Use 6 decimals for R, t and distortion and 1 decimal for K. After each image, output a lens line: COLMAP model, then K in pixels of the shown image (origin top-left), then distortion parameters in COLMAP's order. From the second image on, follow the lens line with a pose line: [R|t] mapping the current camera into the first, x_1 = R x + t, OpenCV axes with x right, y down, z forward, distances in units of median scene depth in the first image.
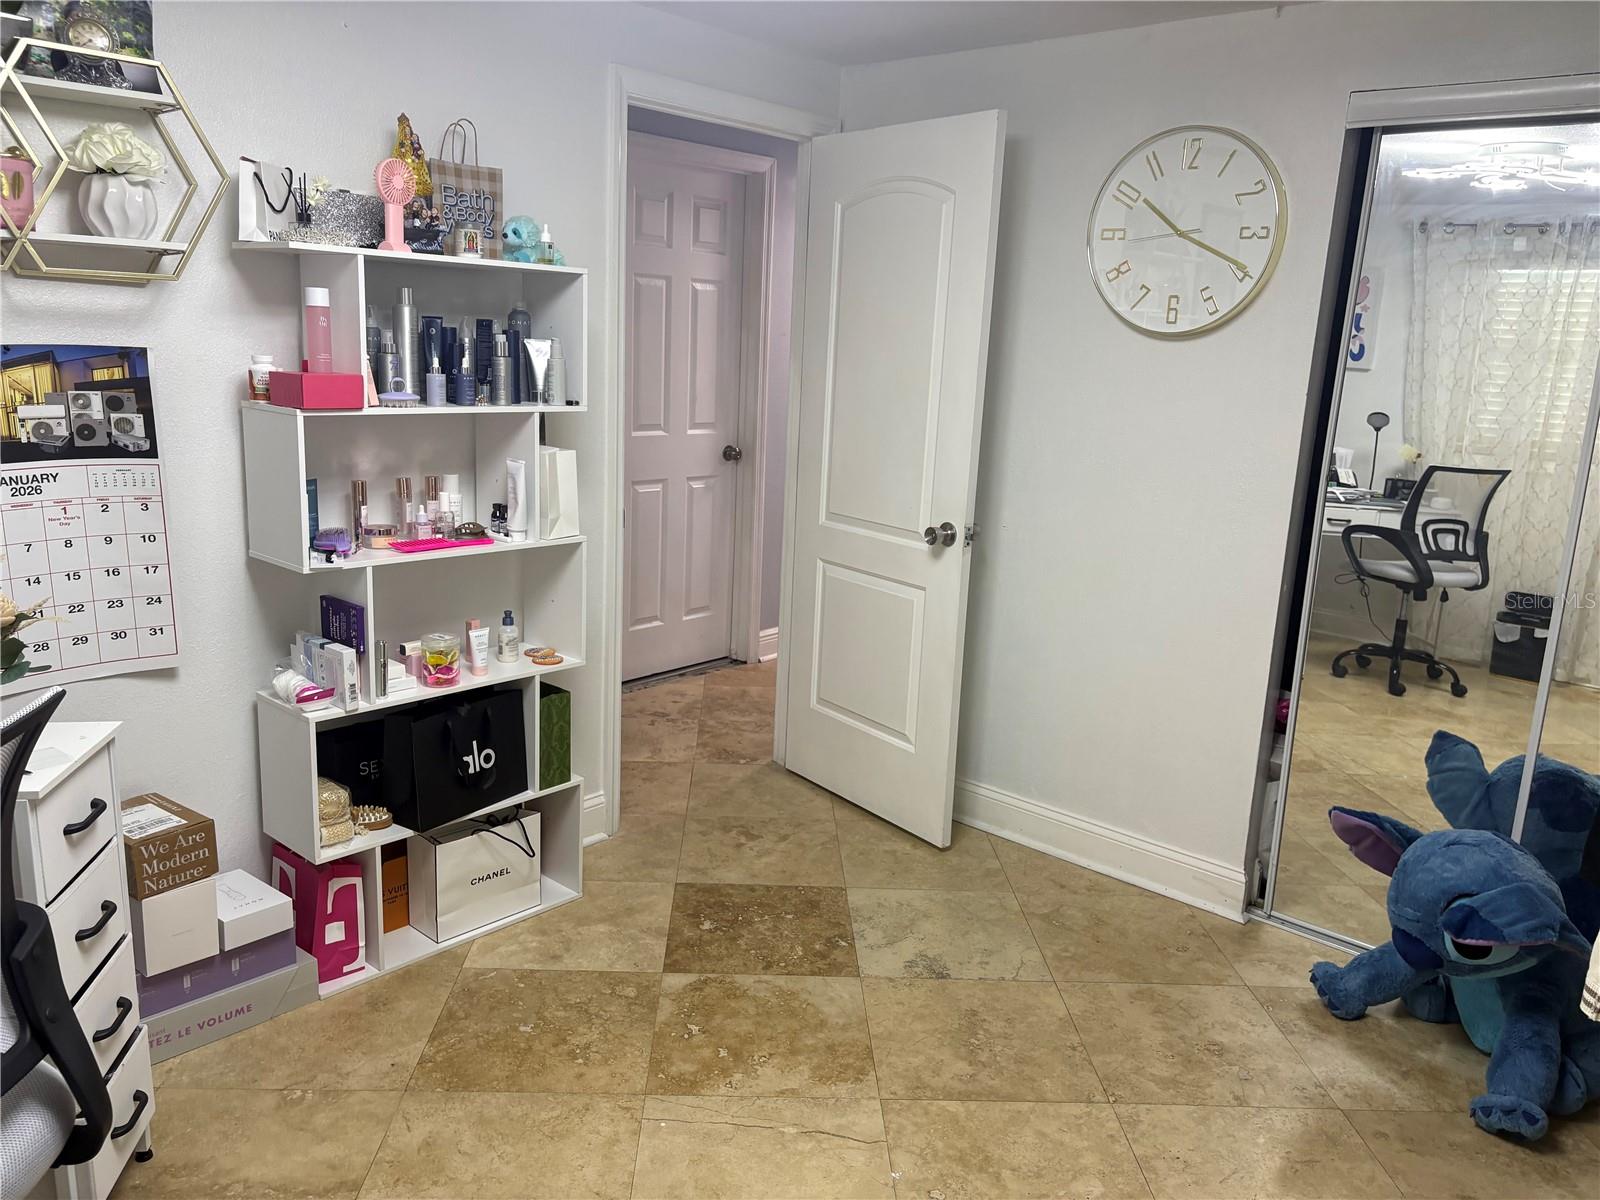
lens RADIAL K [[1209.8, 0, 801.0], [0, 1209.8, 603.2], [0, 0, 1]] dist [0.023012, -0.016394]
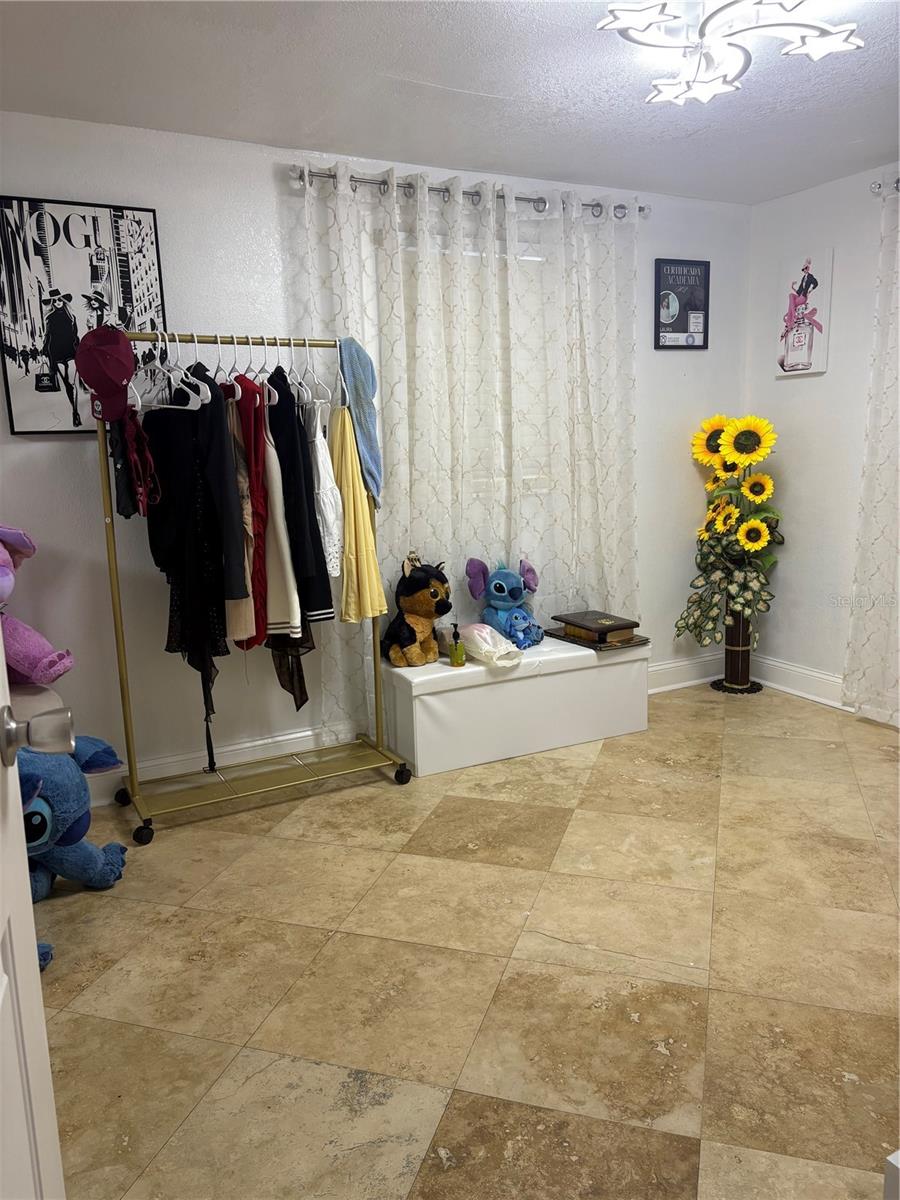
lens RADIAL K [[907.4, 0, 450.5], [0, 907.4, 601.0], [0, 0, 1]] dist [0.023012, -0.016394]
pose [[-0.942692, -0.081500, 0.323557, -0.133899], [0.056765, 0.916402, 0.396214, -0.264588], [-0.328799, 0.391875, -0.859259, 1.527807]]
